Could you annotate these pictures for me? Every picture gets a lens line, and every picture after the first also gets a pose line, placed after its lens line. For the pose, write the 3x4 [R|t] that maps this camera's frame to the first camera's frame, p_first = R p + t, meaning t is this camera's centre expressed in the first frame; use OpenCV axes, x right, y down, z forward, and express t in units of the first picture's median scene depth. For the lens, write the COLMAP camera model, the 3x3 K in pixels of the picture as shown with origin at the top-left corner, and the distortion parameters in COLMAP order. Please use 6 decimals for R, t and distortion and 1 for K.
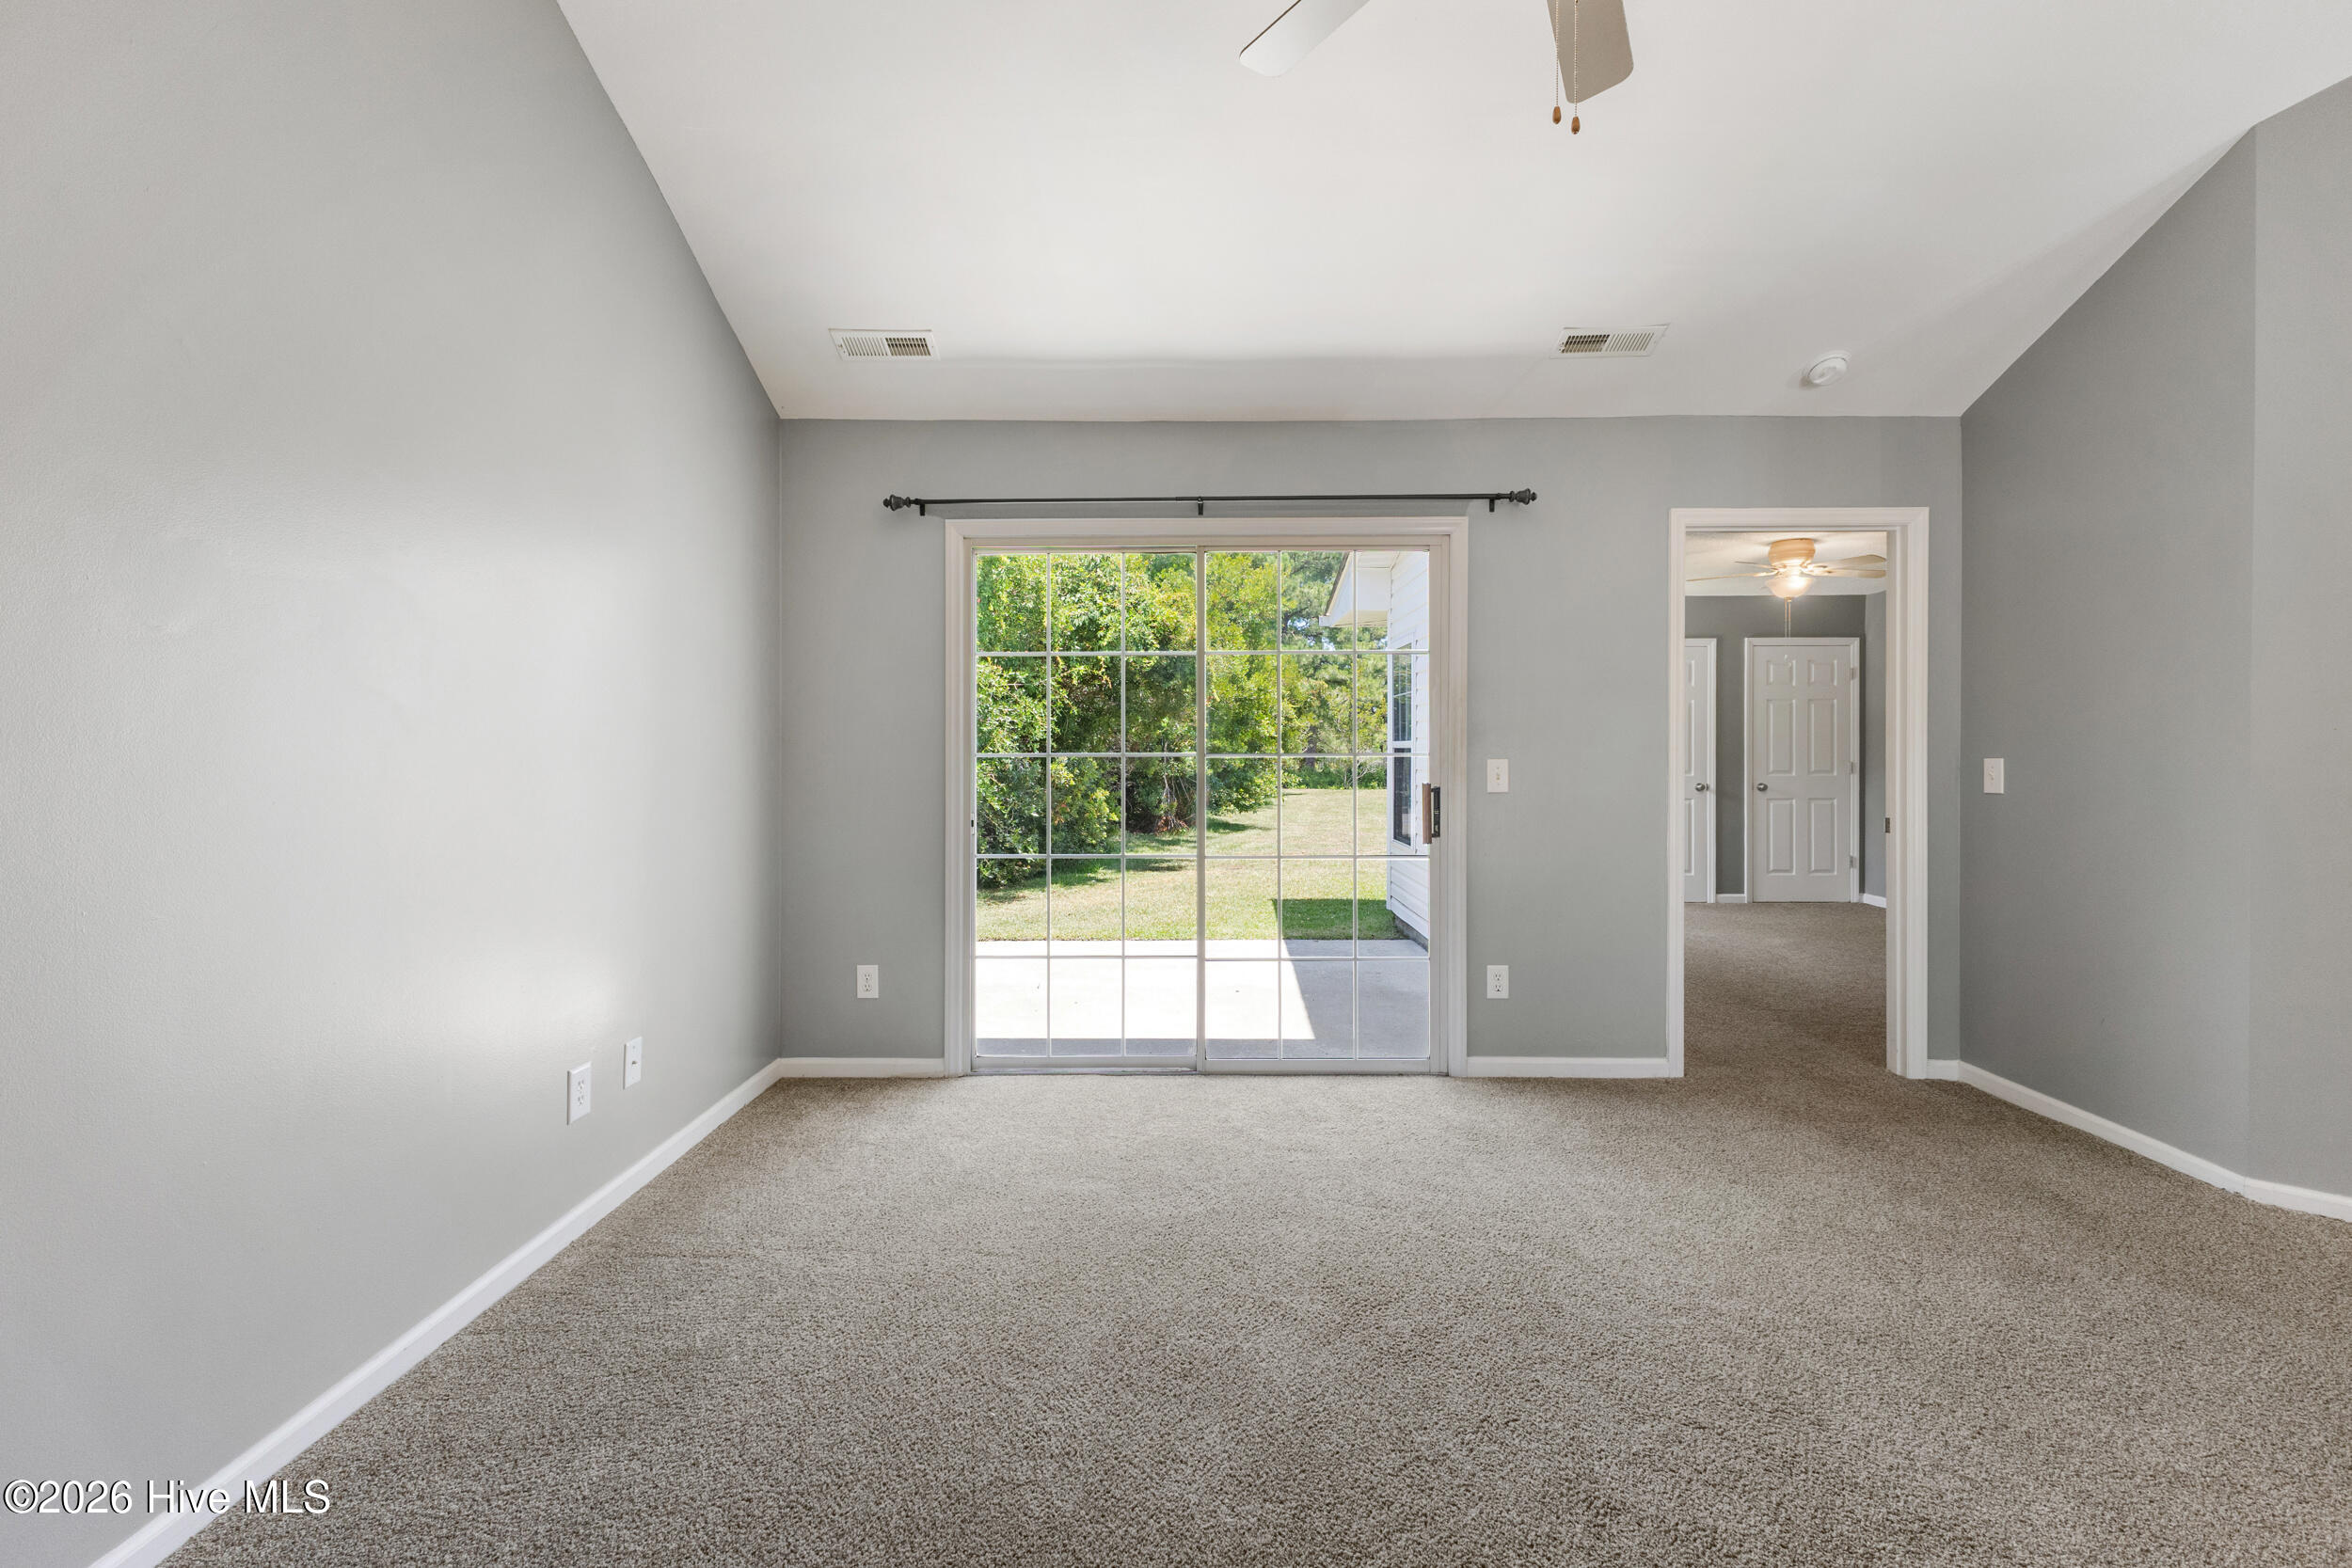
lens RADIAL K [[999.7, 0, 1178.7], [0, 999.7, 772.8], [0, 0, 1]] dist [0.001059, 0.000147]
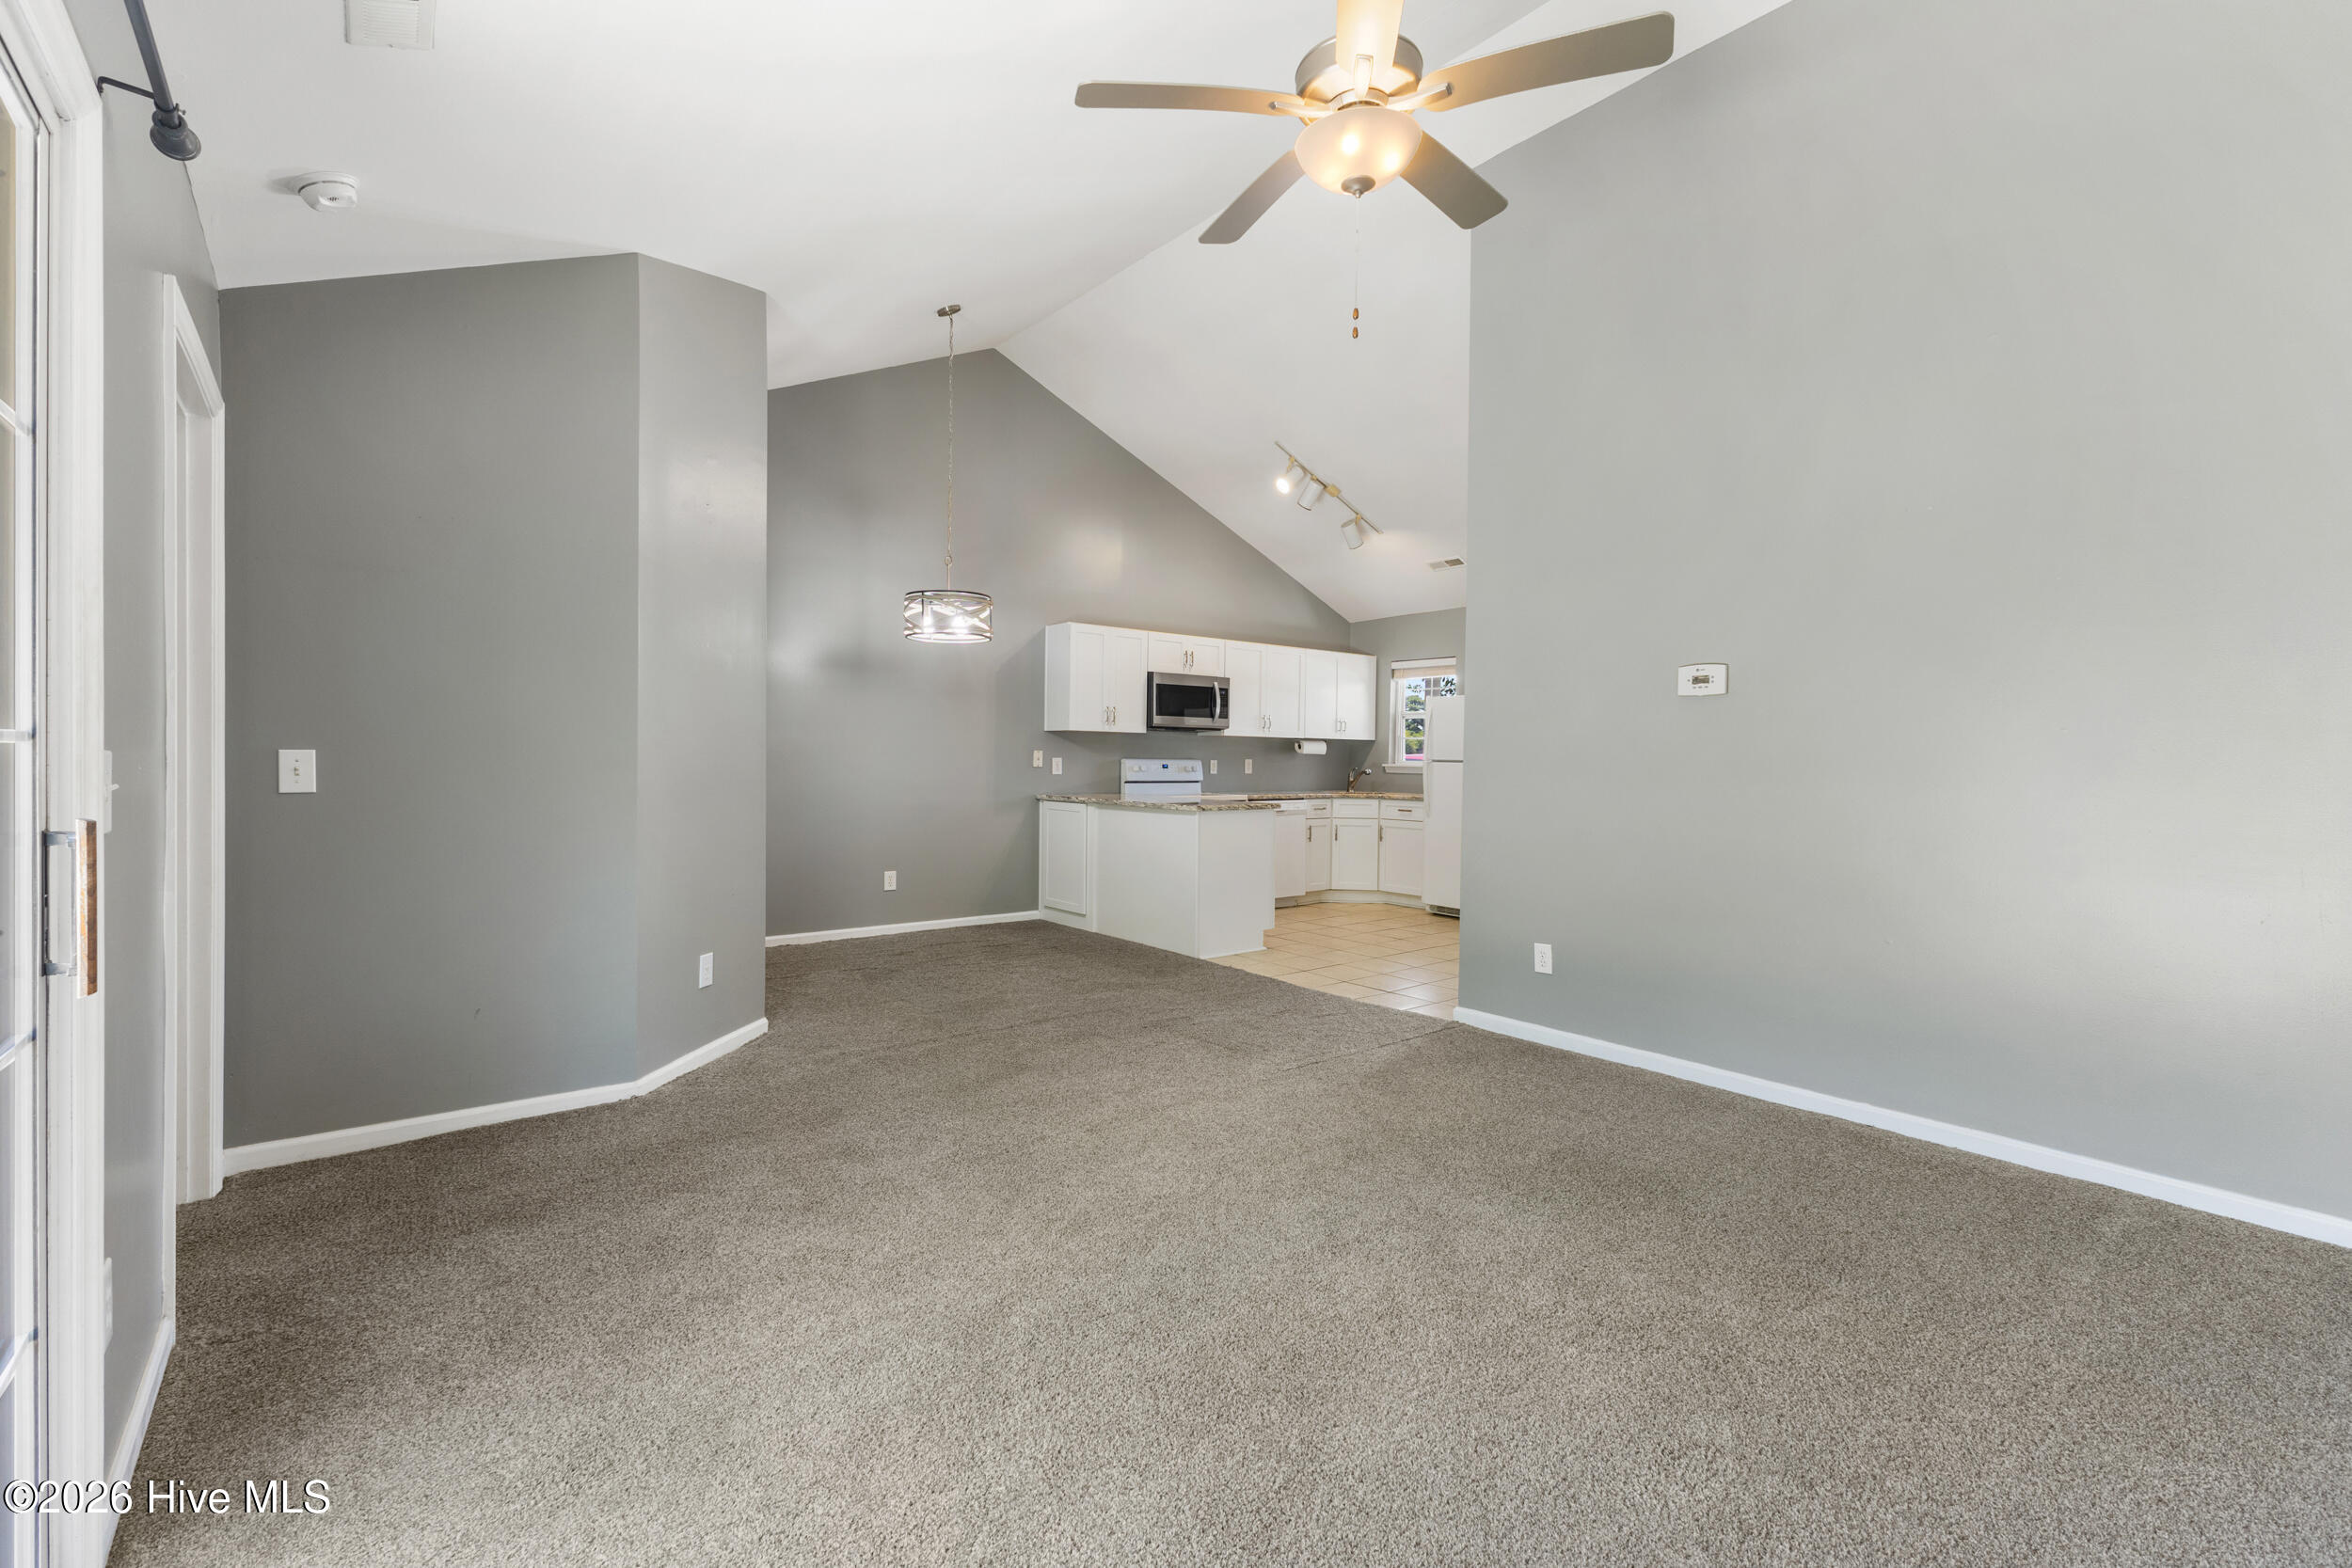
lens RADIAL K [[999.7, 0, 1178.7], [0, 999.7, 772.8], [0, 0, 1]] dist [0.001059, 0.000147]
pose [[-0.656300, -0.012790, 0.754392, -0.315689], [-0.005357, 0.999910, 0.012293, -0.010878], [-0.754481, 0.004026, -0.656309, 1.168478]]
